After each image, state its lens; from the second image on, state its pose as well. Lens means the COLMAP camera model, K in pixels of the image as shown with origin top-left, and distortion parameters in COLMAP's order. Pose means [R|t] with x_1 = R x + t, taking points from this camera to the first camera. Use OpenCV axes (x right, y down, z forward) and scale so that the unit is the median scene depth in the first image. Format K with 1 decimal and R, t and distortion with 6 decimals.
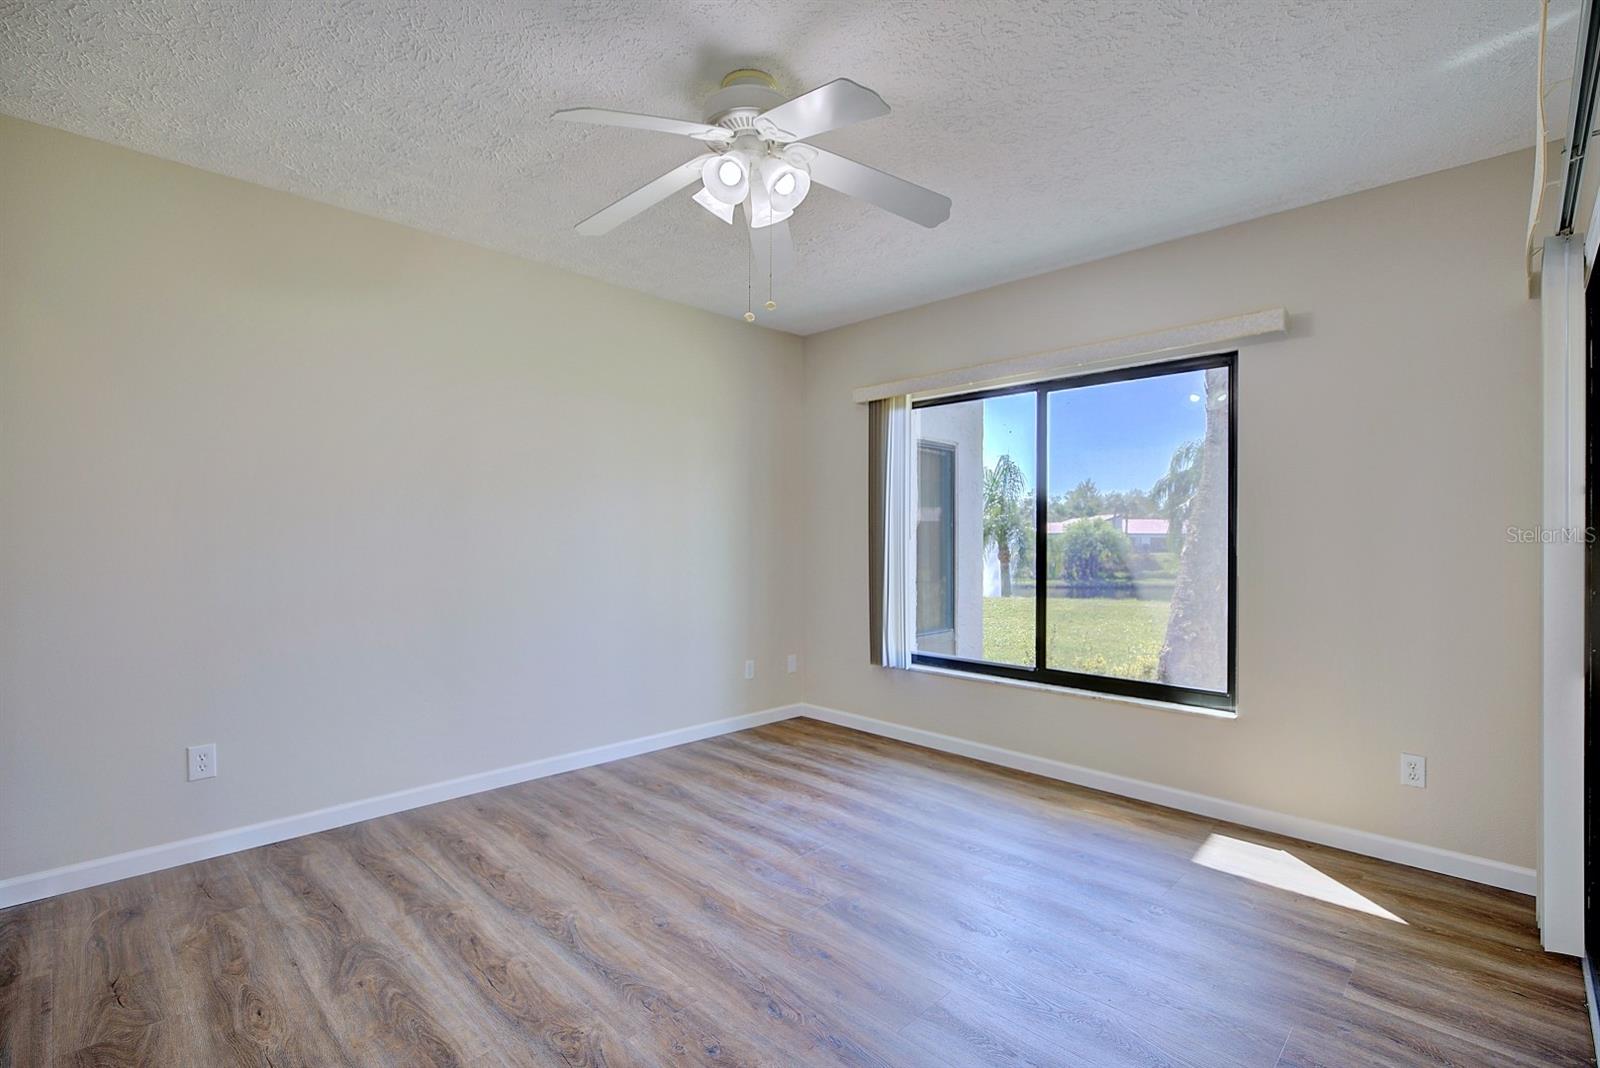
lens RADIAL K [[737.7, 0, 797.2], [0, 737.7, 525.5], [0, 0, 1]] dist [0.002127, 0.000073]
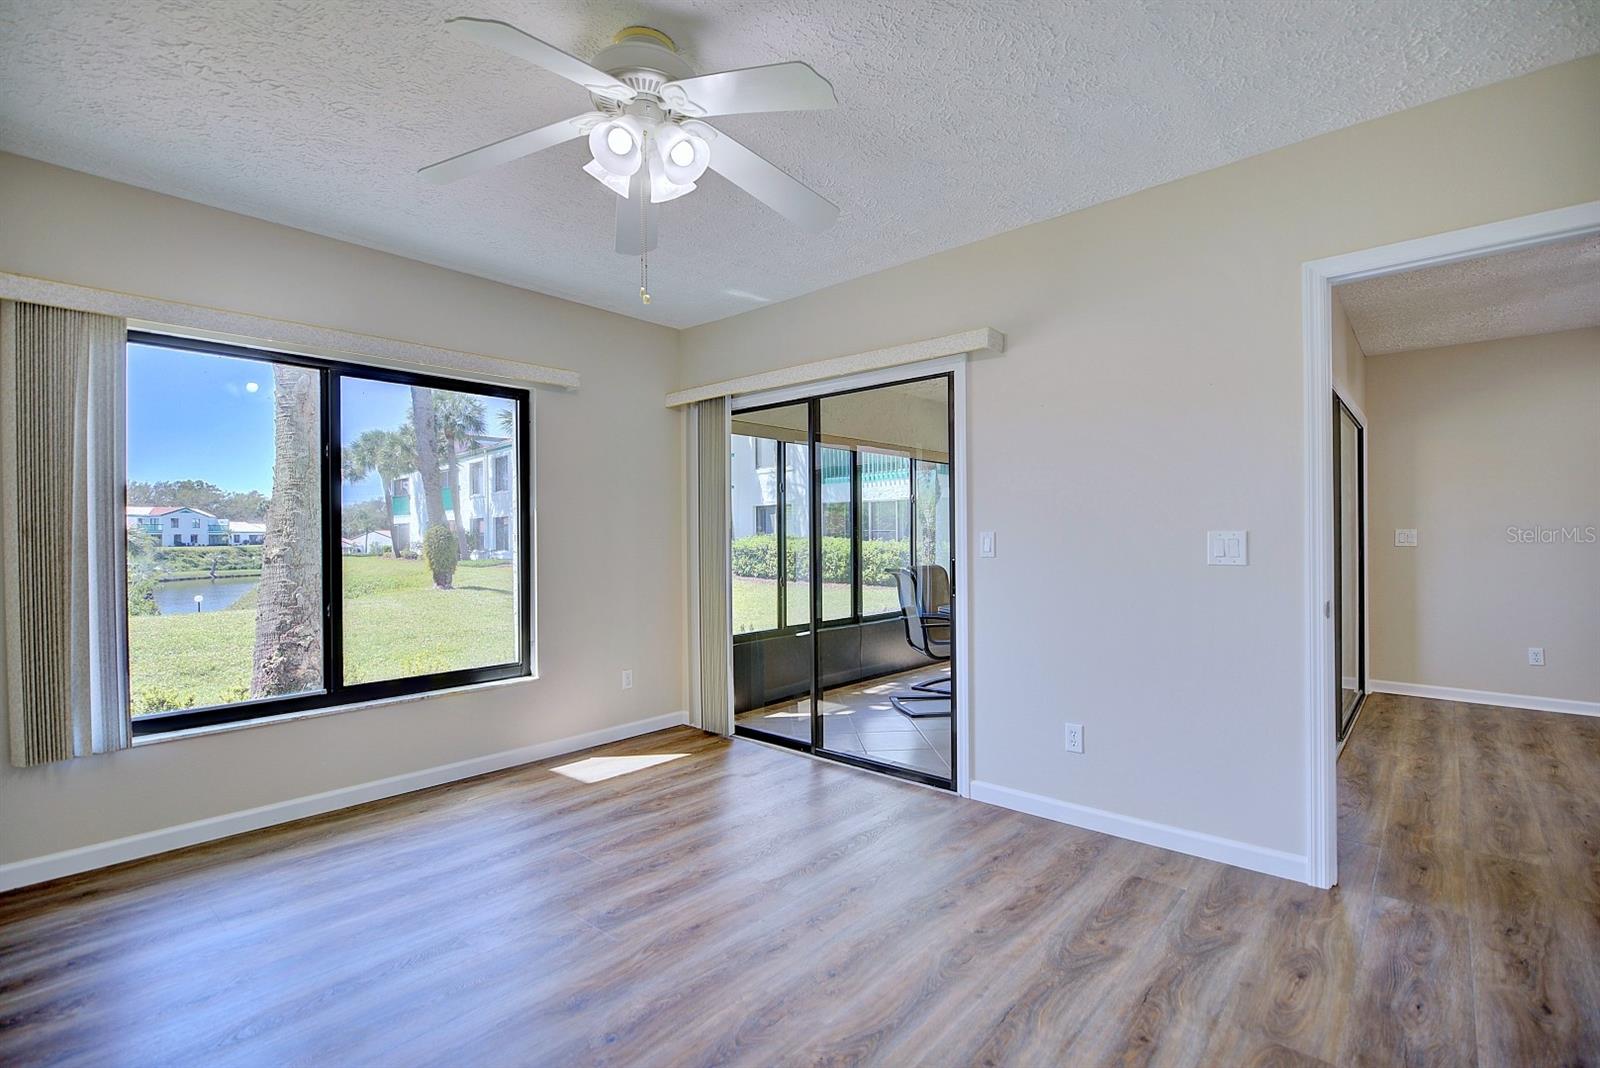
lens RADIAL K [[737.6, 0, 800.6], [0, 737.6, 538.6], [0, 0, 1]] dist [-0.000122, -0.000510]
pose [[-0.052385, -0.007232, 0.998601, -0.760602], [-0.008091, 0.999944, 0.006818, 0.007661], [-0.998594, -0.007723, -0.052441, 0.667890]]
